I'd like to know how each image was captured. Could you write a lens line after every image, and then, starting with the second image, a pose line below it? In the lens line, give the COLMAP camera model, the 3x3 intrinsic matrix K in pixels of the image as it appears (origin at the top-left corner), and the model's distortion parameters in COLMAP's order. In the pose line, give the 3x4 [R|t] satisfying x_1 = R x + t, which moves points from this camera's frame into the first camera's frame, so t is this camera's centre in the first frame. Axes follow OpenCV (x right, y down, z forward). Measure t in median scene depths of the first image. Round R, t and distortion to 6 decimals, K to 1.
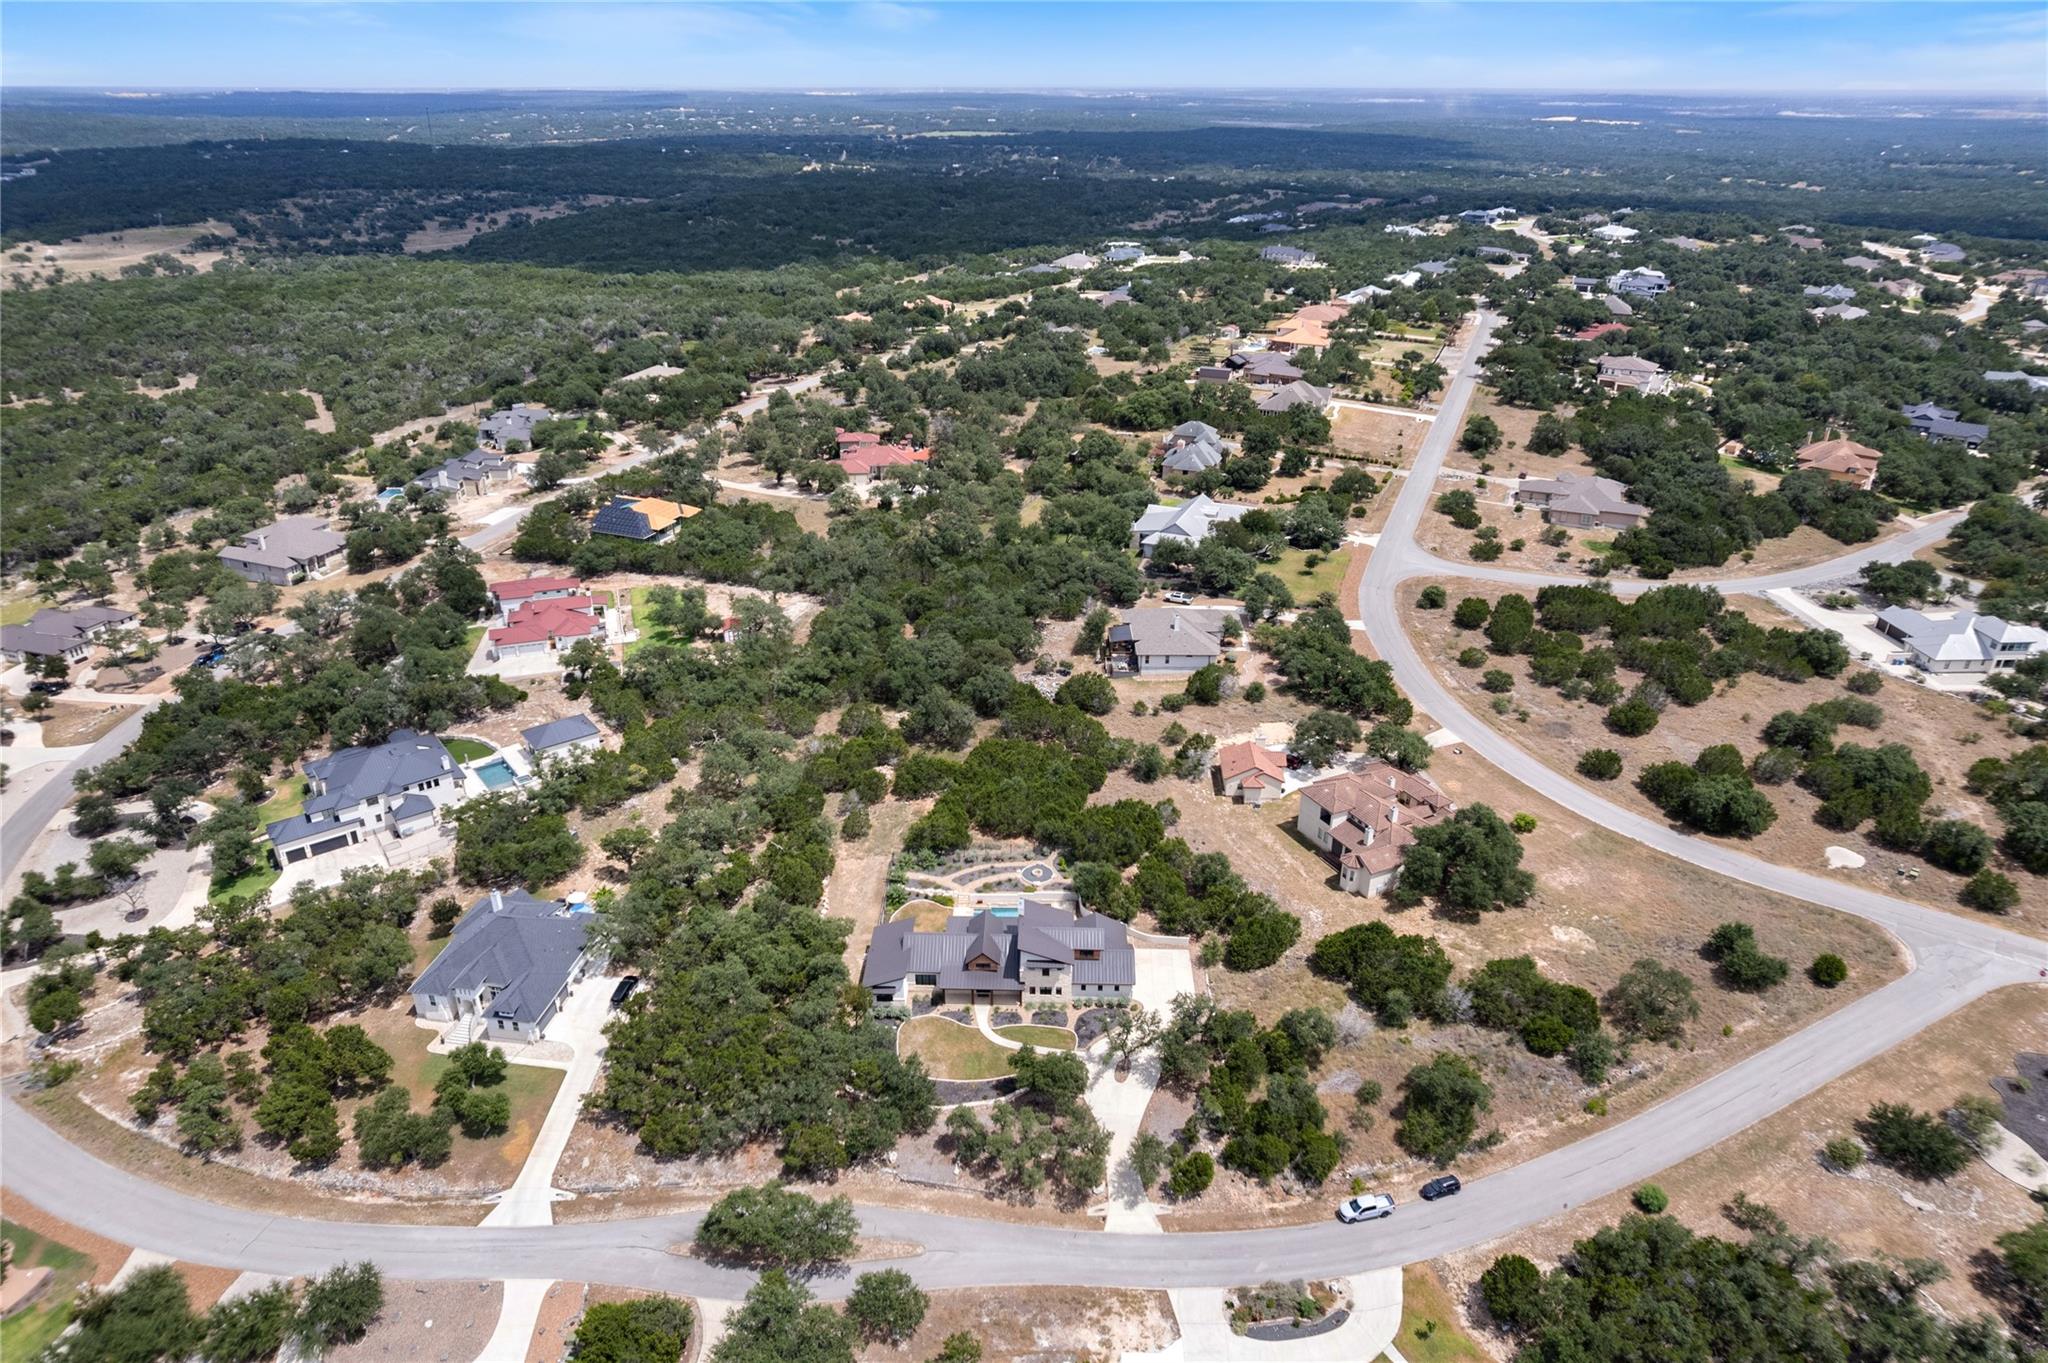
lens RADIAL K [[1300.8, 0, 1020.4], [0, 1300.8, 689.6], [0, 0, 1]] dist [-0.049556, 0.027838]
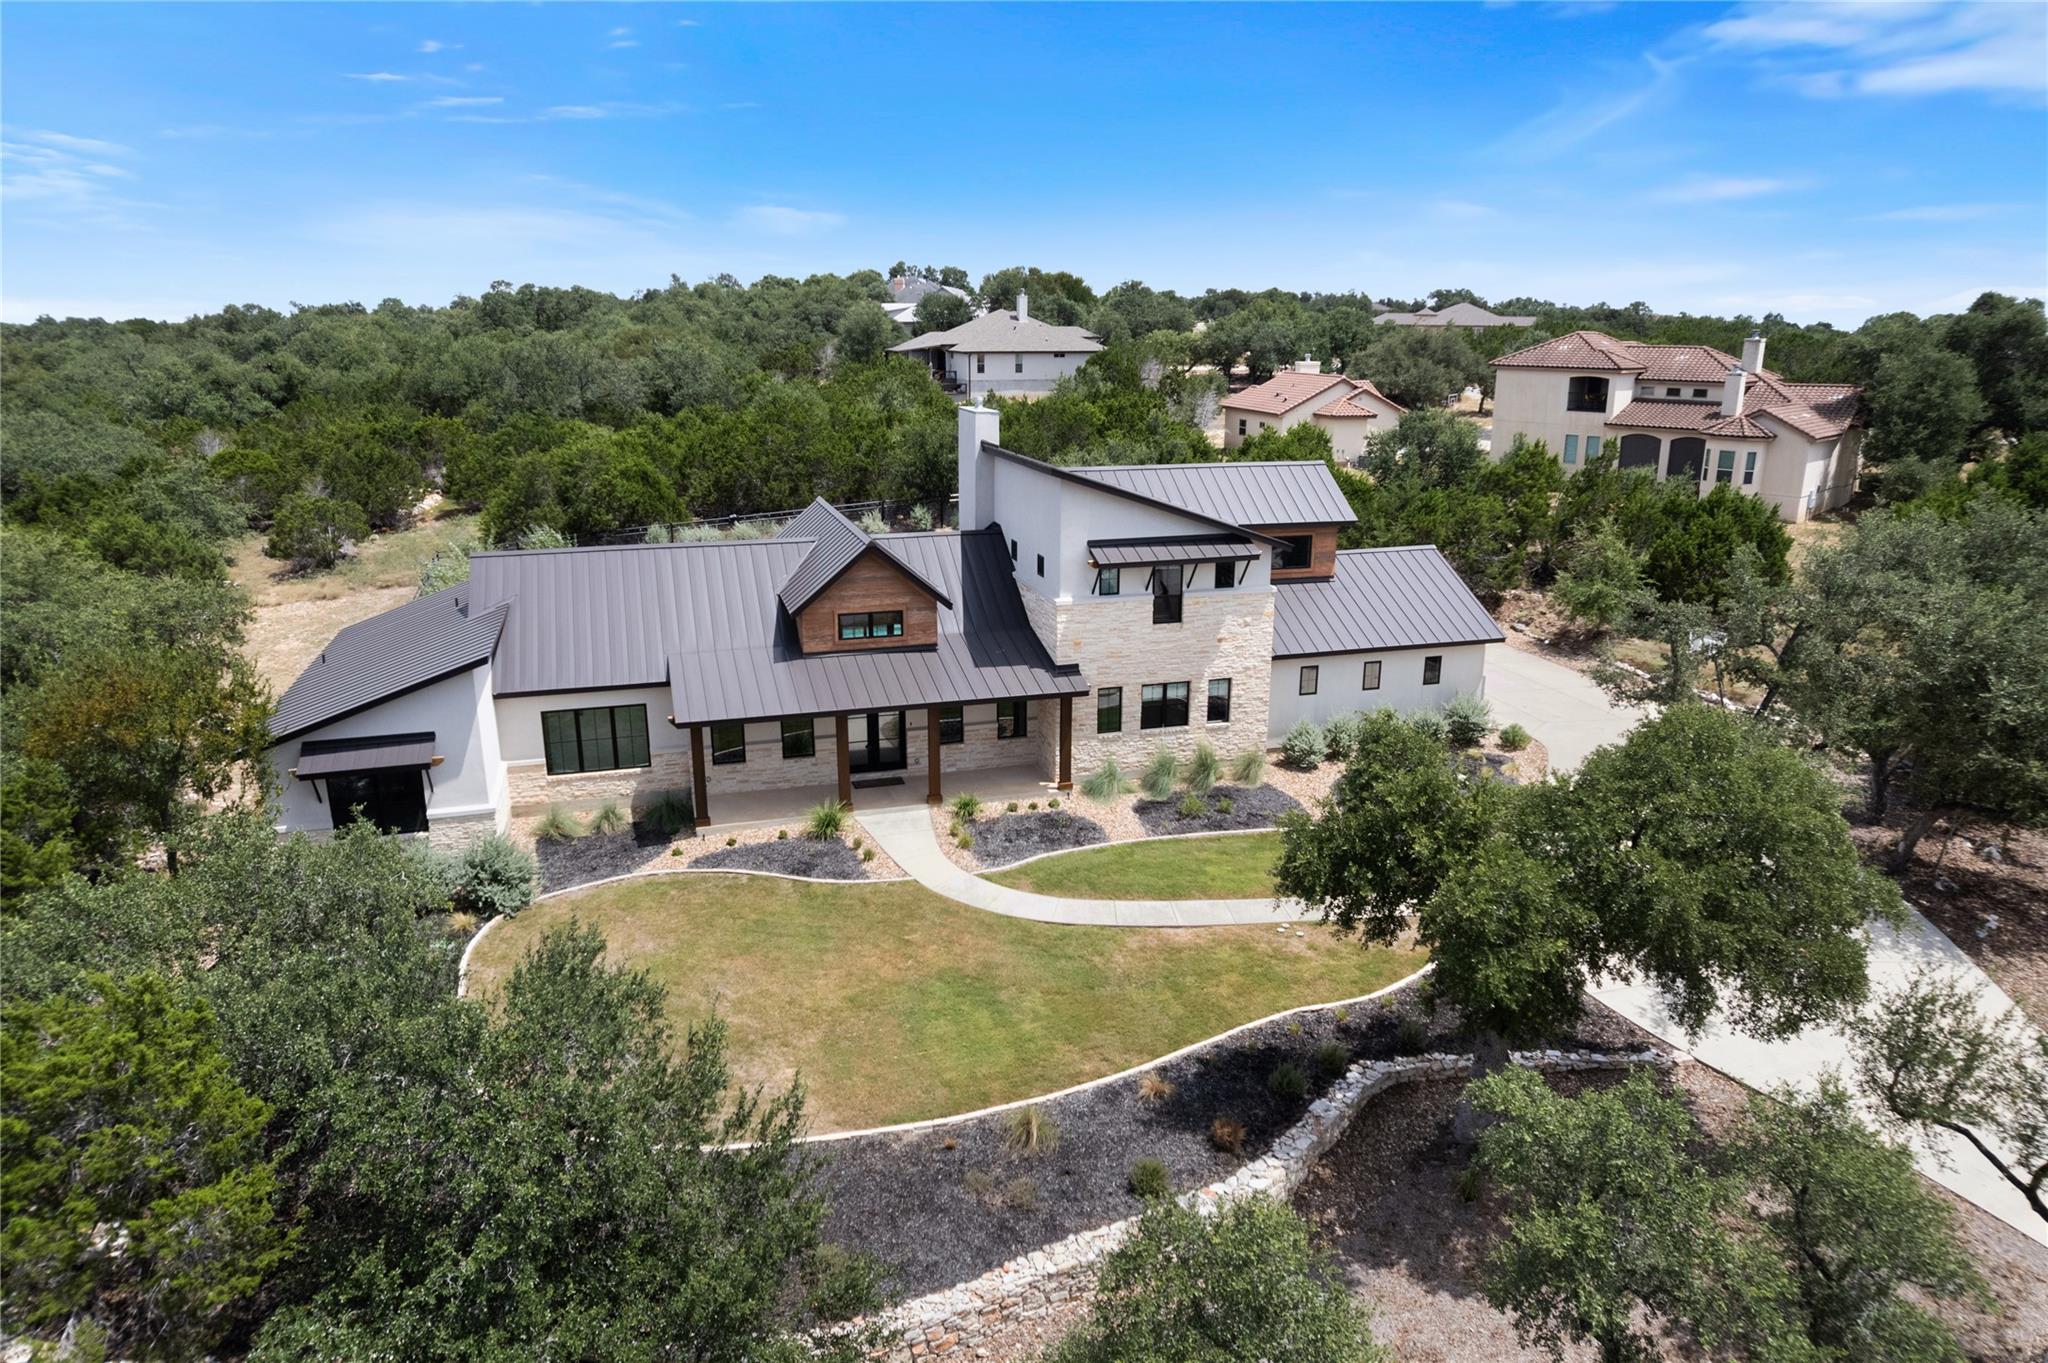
lens RADIAL K [[1300.8, 0, 1028.4], [0, 1300.8, 692.2], [0, 0, 1]] dist [-0.049556, 0.027838]
pose [[0.949064, -0.087385, 0.302722, -0.068374], [0.136764, 0.979795, -0.145938, 0.251860], [-0.283853, 0.179906, 0.941839, 0.772513]]
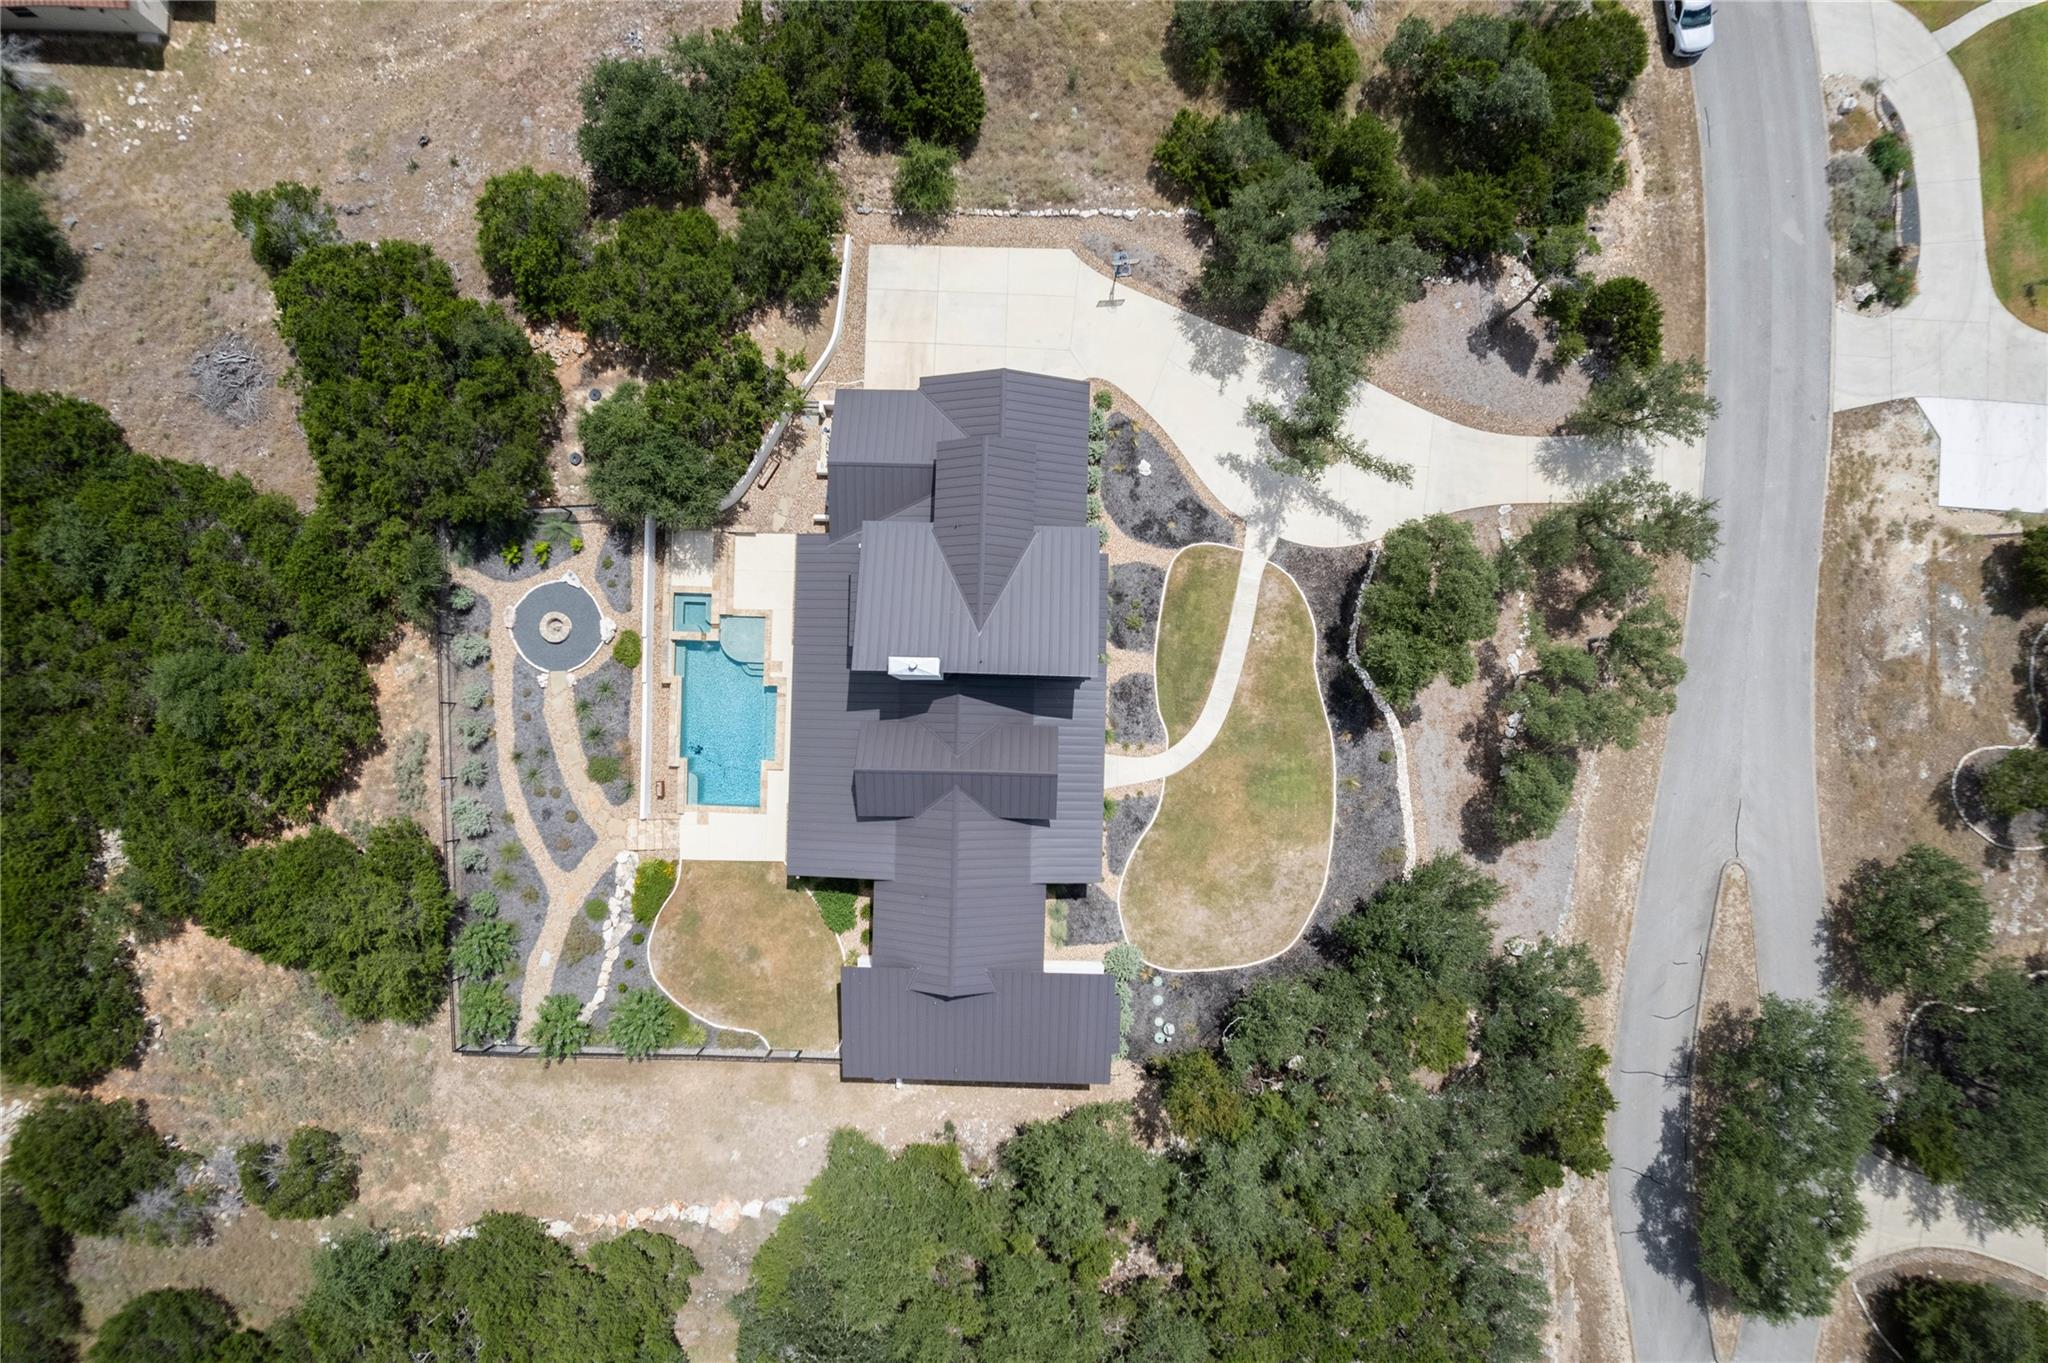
lens RADIAL K [[1300.8, 0, 1021.8], [0, 1300.8, 691.3], [0, 0, 1]] dist [-0.049556, 0.027838]
pose [[0.000377, -0.999492, 0.031870, -0.016818], [0.439639, 0.028790, 0.897713, -0.128197], [-0.898175, 0.013673, 0.439426, 0.818949]]
